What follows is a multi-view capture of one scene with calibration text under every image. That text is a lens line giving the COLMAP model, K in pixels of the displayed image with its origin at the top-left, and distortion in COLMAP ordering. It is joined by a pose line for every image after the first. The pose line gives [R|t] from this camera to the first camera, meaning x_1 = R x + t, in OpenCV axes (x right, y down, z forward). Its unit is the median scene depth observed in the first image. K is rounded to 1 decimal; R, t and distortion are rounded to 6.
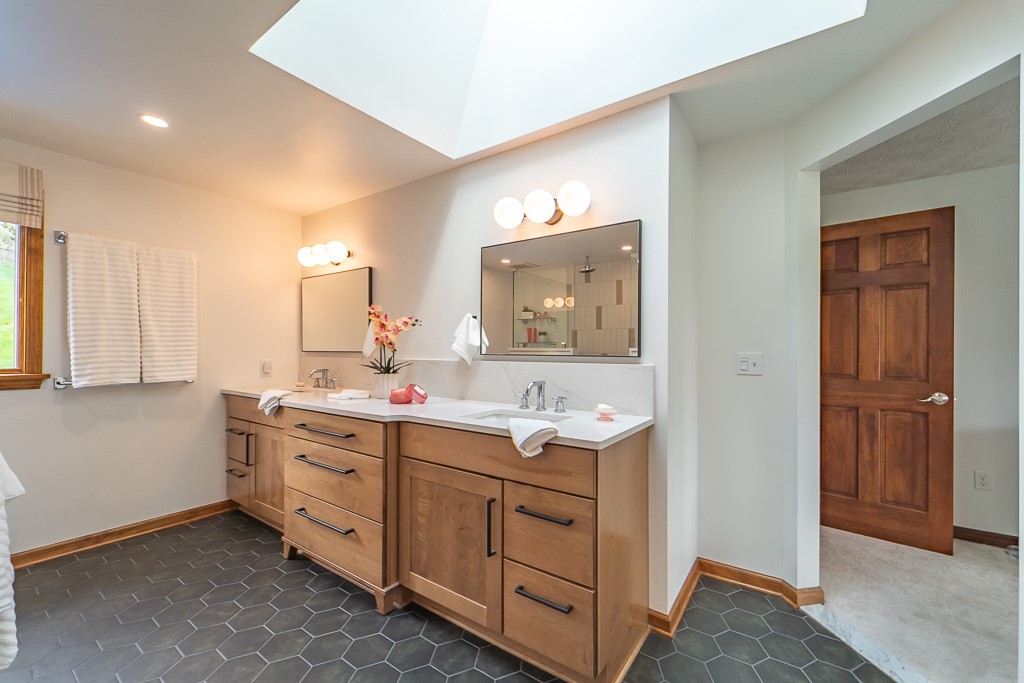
lens RADIAL K [[409.4, 0, 517.8], [0, 409.4, 345.9], [0, 0, 1]] dist [0.000439, -0.000001]
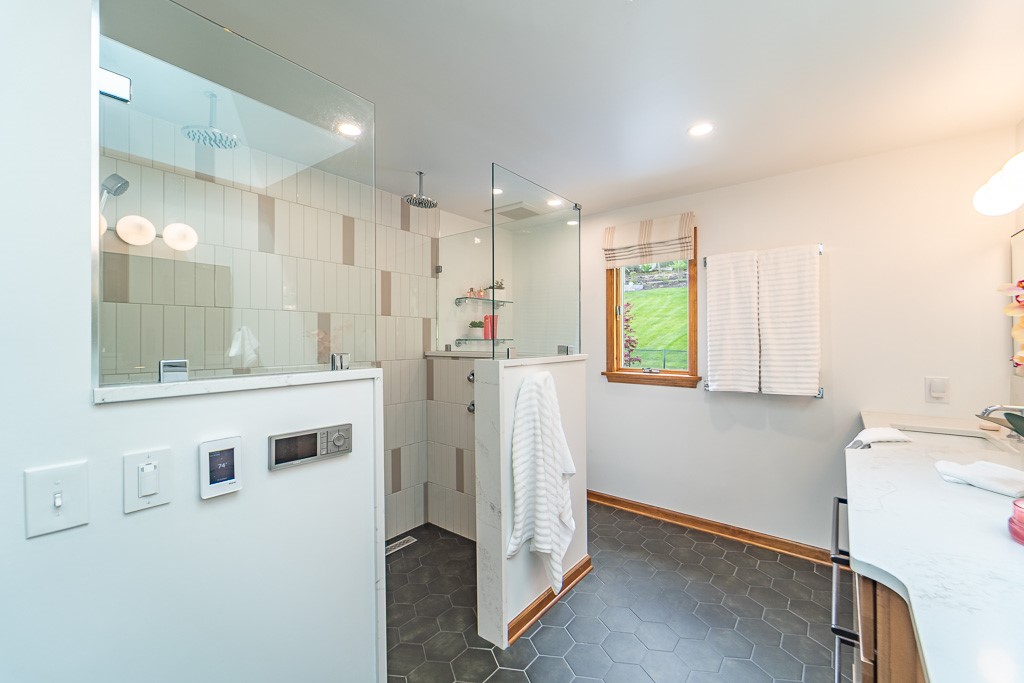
lens RADIAL K [[406.5, 0, 523.2], [0, 406.5, 339.4], [0, 0, 1]] dist [0.000127, -0.000007]
pose [[-0.046900, -0.004147, -0.998891, 0.075719], [0.012575, 0.999910, -0.004742, -0.039692], [0.998820, -0.012784, -0.046844, 0.486217]]
